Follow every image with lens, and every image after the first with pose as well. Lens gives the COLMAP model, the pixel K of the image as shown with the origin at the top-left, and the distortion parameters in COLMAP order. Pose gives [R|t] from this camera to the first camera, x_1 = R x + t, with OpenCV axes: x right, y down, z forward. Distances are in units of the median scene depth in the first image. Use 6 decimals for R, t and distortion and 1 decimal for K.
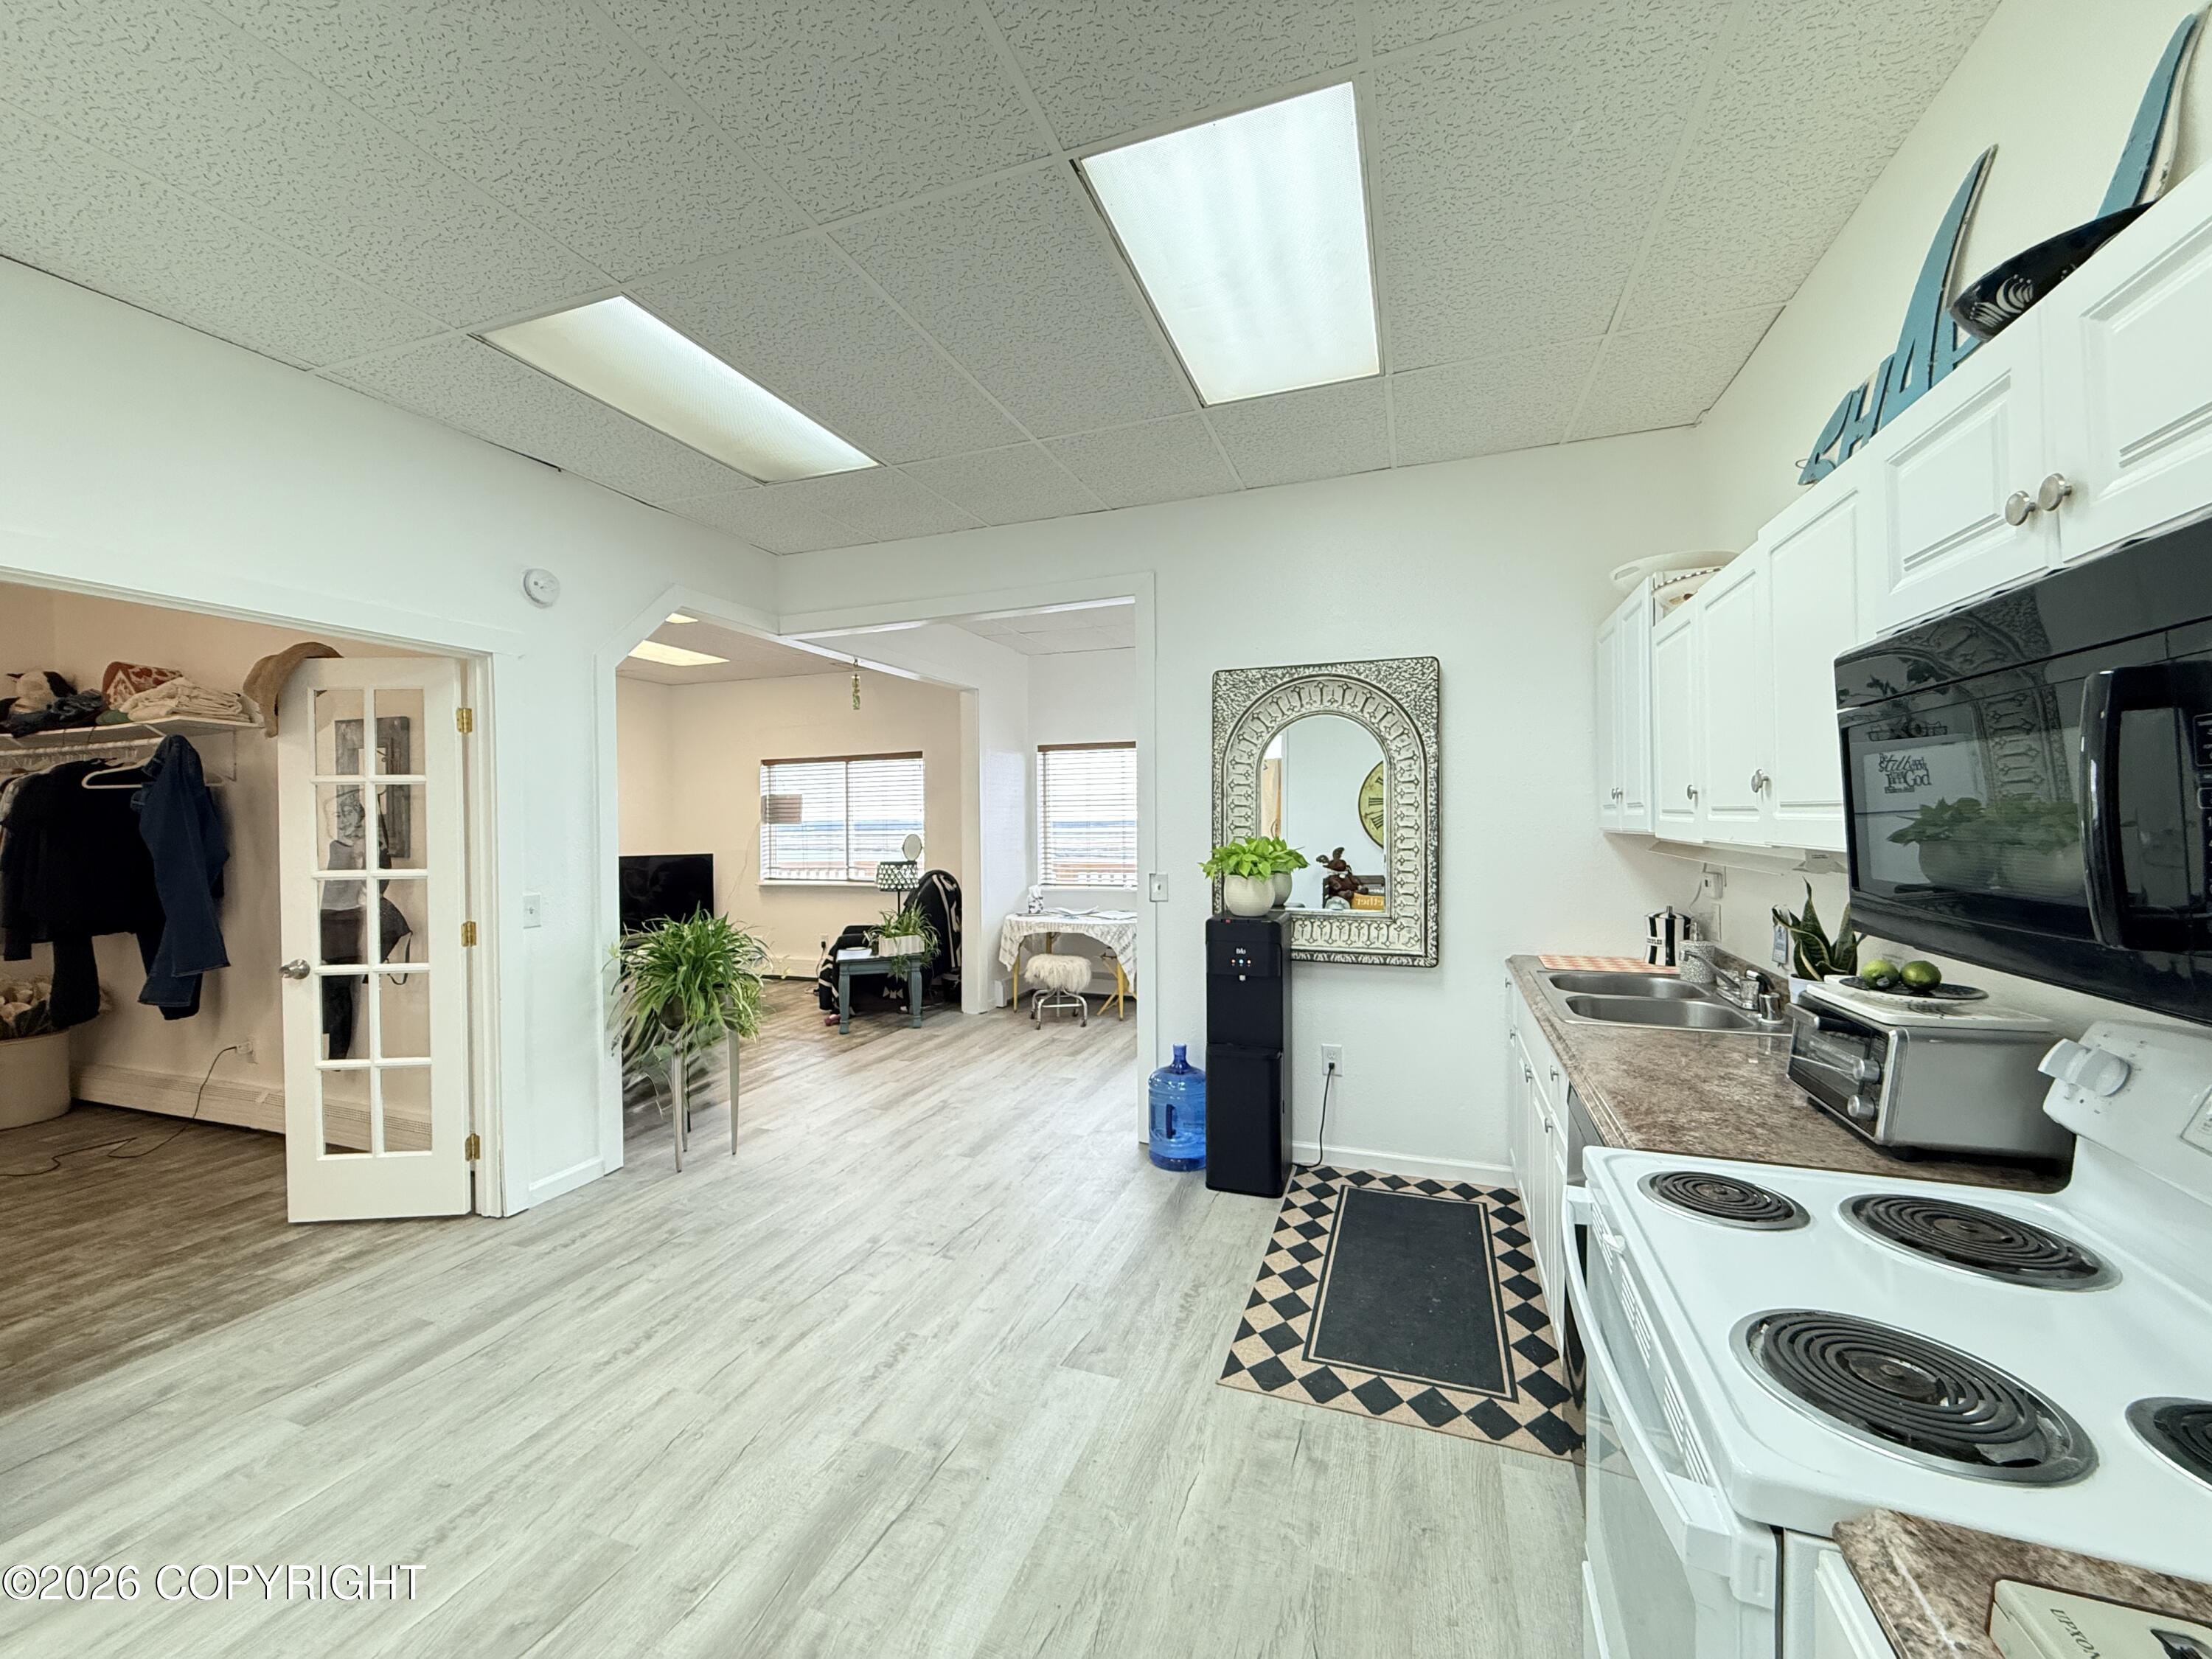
lens RADIAL K [[880.4, 0, 1104.5], [0, 880.4, 827.4], [0, 0, 1]] dist [-0.001105, -0.000173]
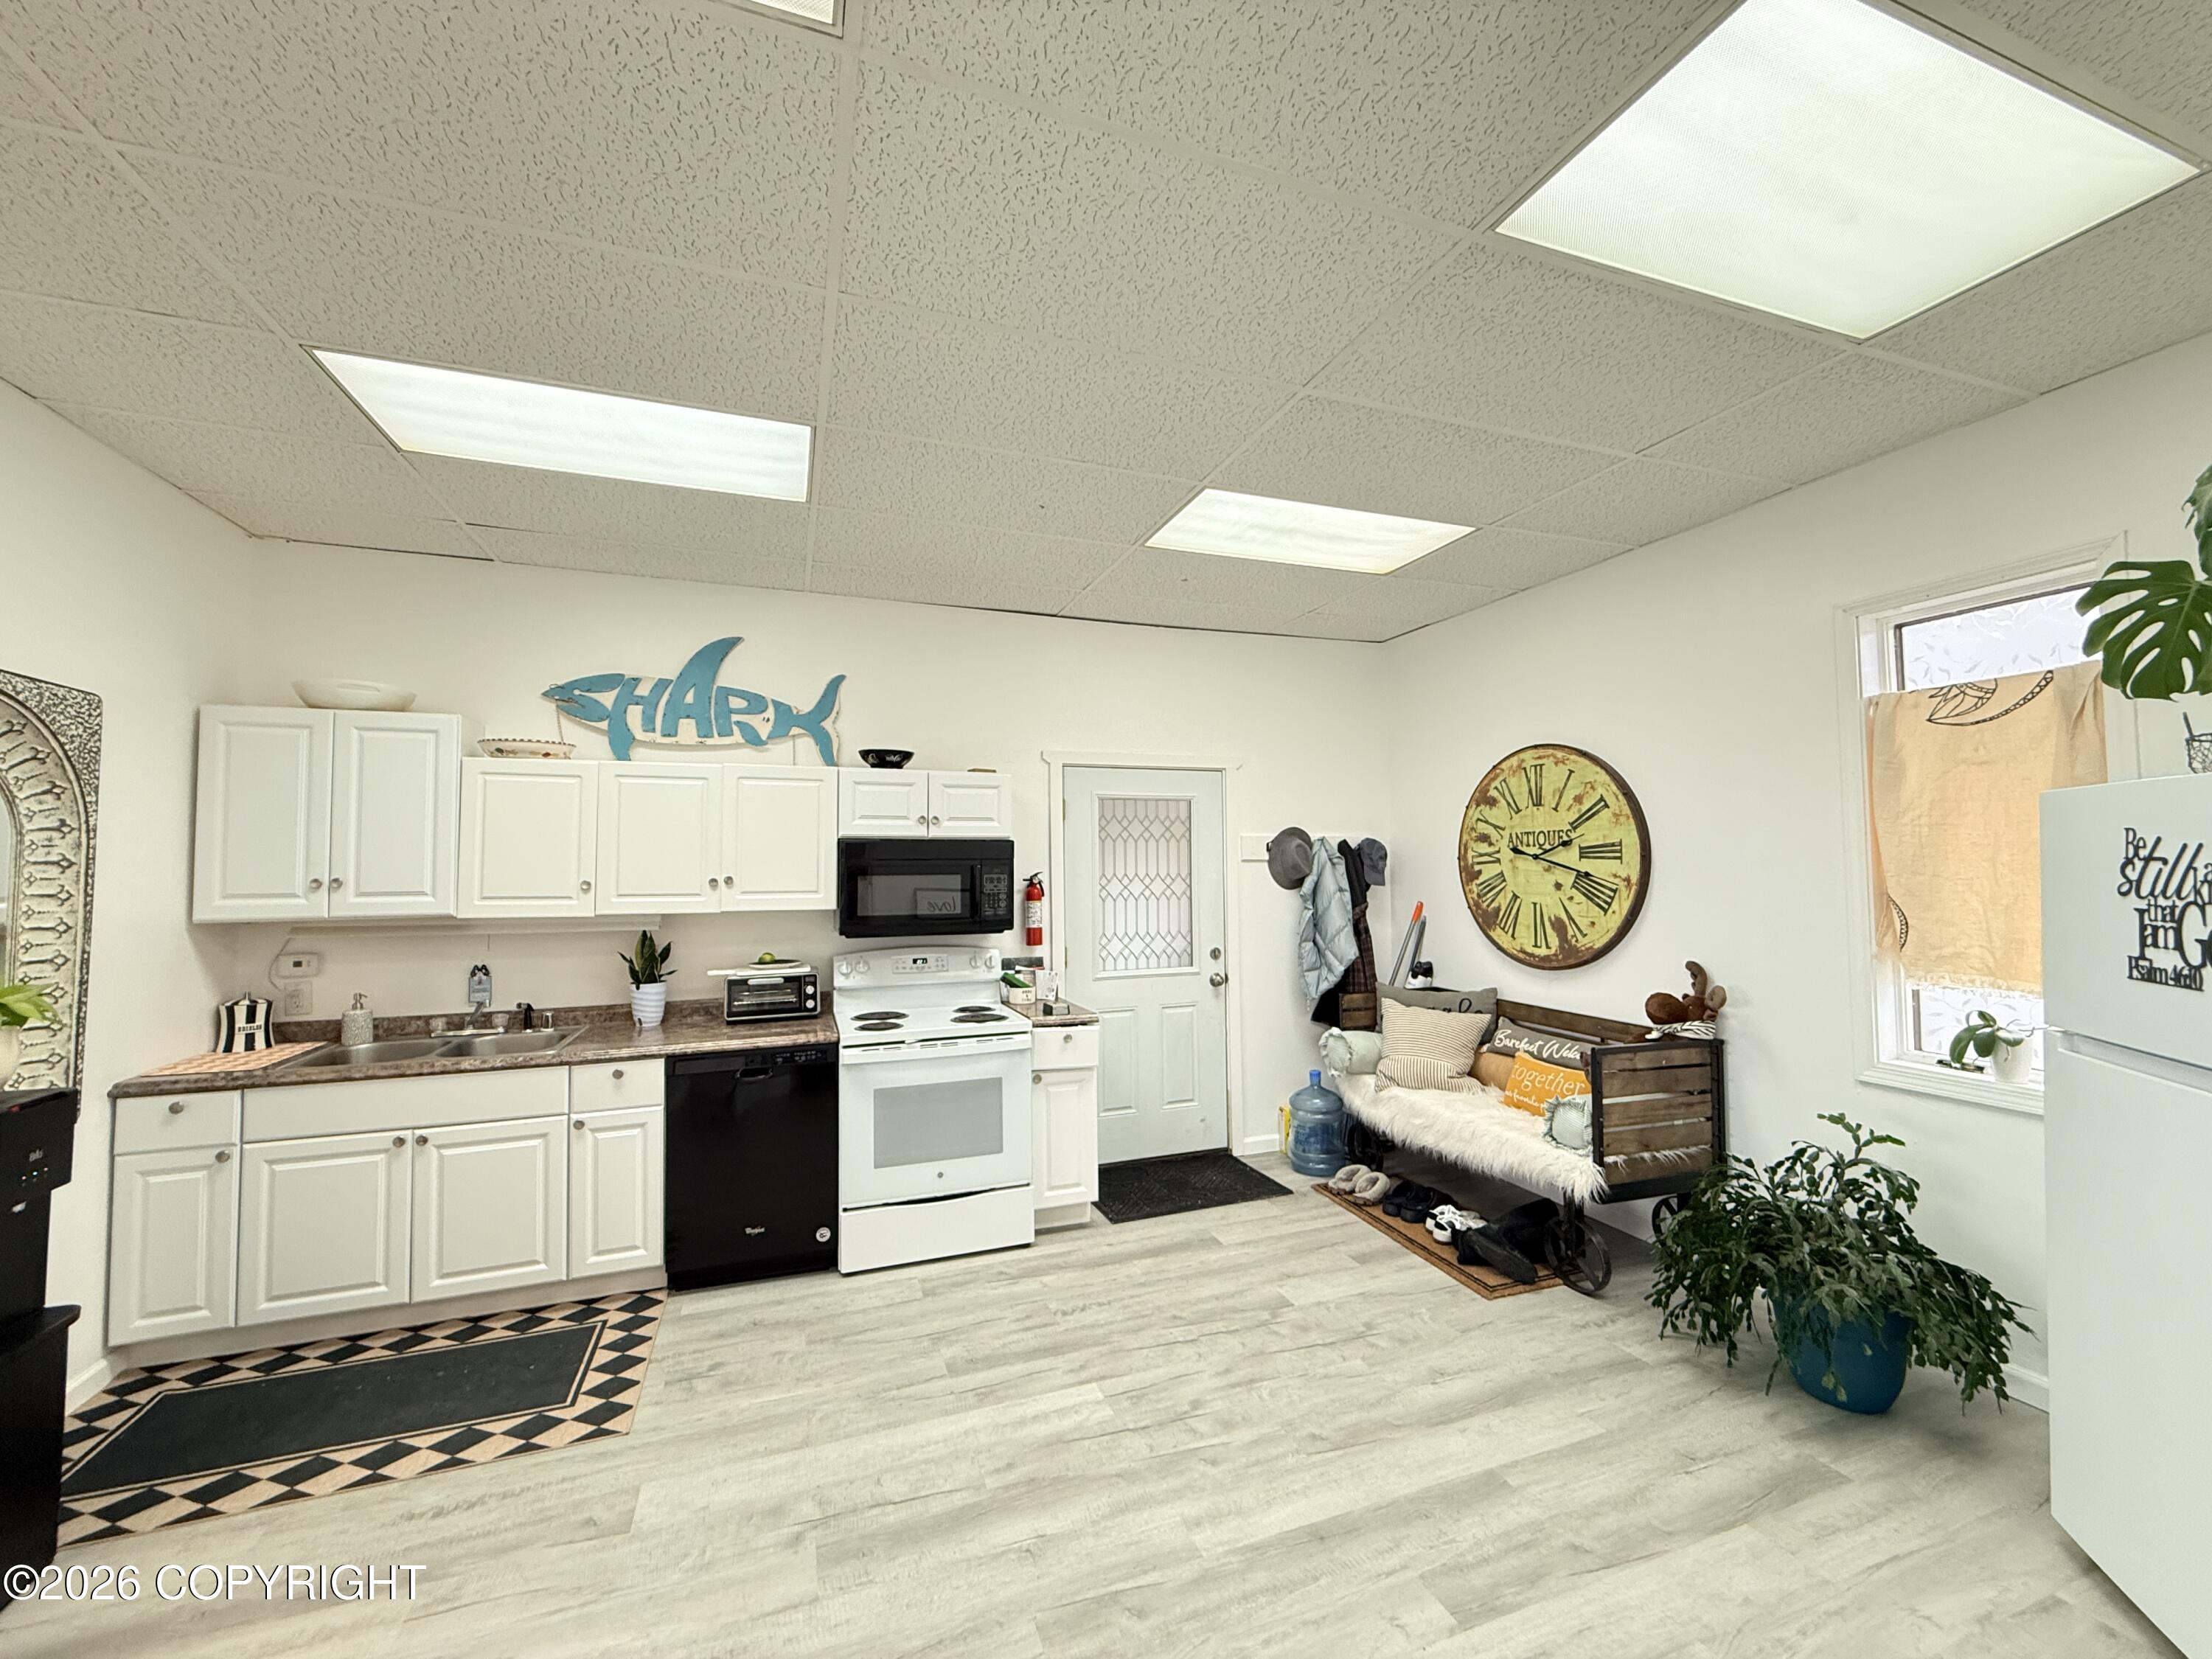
lens RADIAL K [[880.4, 0, 1103.5], [0, 880.4, 831.7], [0, 0, 1]] dist [-0.001105, -0.000173]
pose [[-0.644587, 0.044519, 0.763233, -1.090403], [0.020578, 0.998952, -0.040889, -0.047715], [-0.764254, -0.010651, -0.644828, 1.244493]]
